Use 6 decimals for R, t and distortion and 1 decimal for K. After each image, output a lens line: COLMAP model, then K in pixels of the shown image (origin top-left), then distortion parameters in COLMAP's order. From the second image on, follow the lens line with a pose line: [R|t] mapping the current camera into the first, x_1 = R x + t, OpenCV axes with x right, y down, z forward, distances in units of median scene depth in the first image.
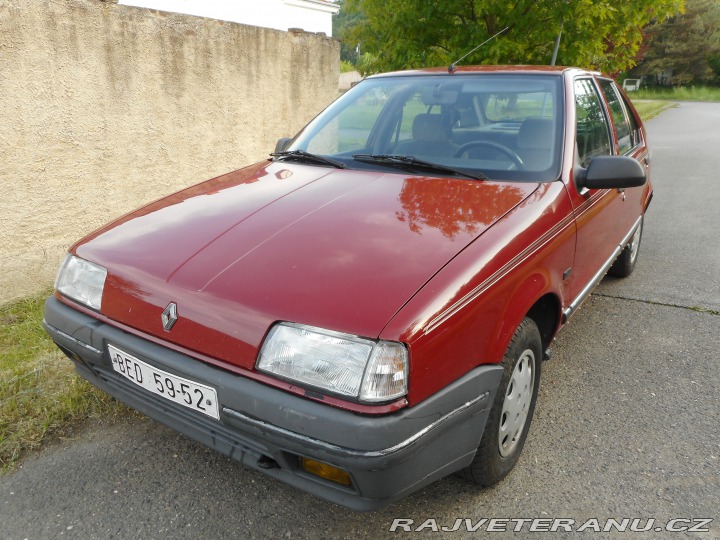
lens RADIAL K [[537.9, 0, 351.0], [0, 537.9, 259.0], [0, 0, 1]] dist [0.019972, -0.019963]
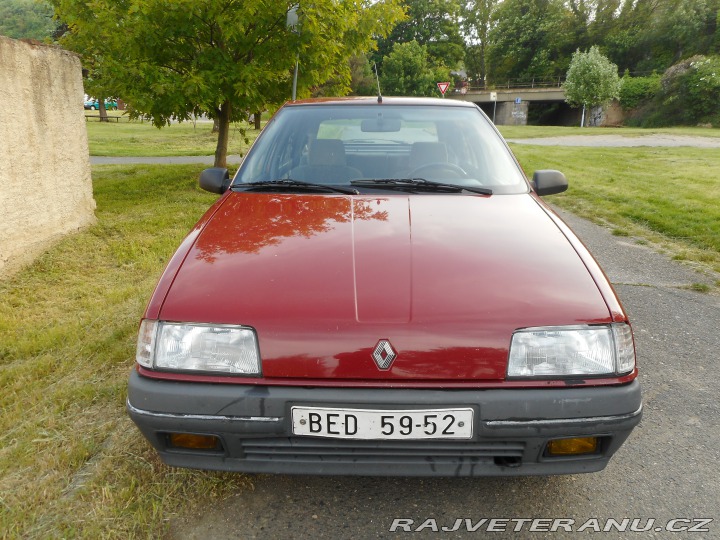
lens RADIAL K [[537.9, 0, 358.8], [0, 537.9, 255.7], [0, 0, 1]] dist [0.019972, -0.019963]
pose [[0.833956, -0.129920, 0.536319, -0.618860], [0.153087, 0.988212, 0.001344, -0.054372], [-0.530171, 0.080983, 0.844015, 0.139636]]
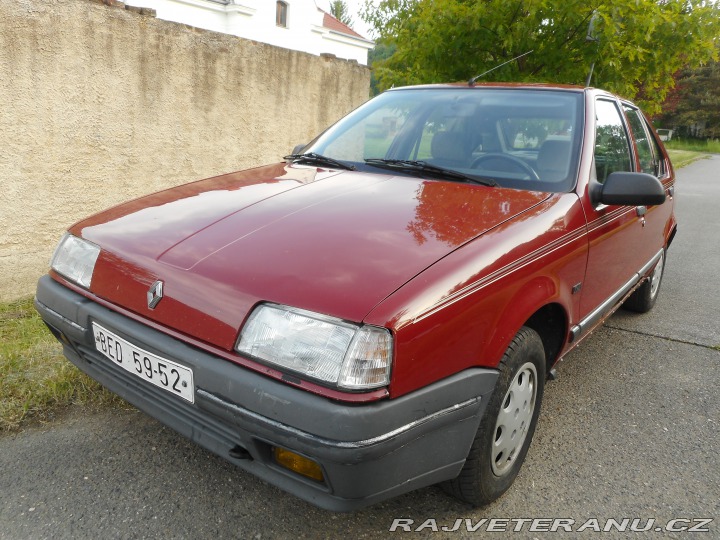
lens RADIAL K [[537.9, 0, 353.1], [0, 537.9, 260.3], [0, 0, 1]] dist [0.019972, -0.019963]
pose [[0.996957, 0.068424, -0.037360, 0.035850], [-0.070464, 0.995922, -0.056336, 0.053464], [0.033353, 0.058797, 0.997713, 0.030524]]
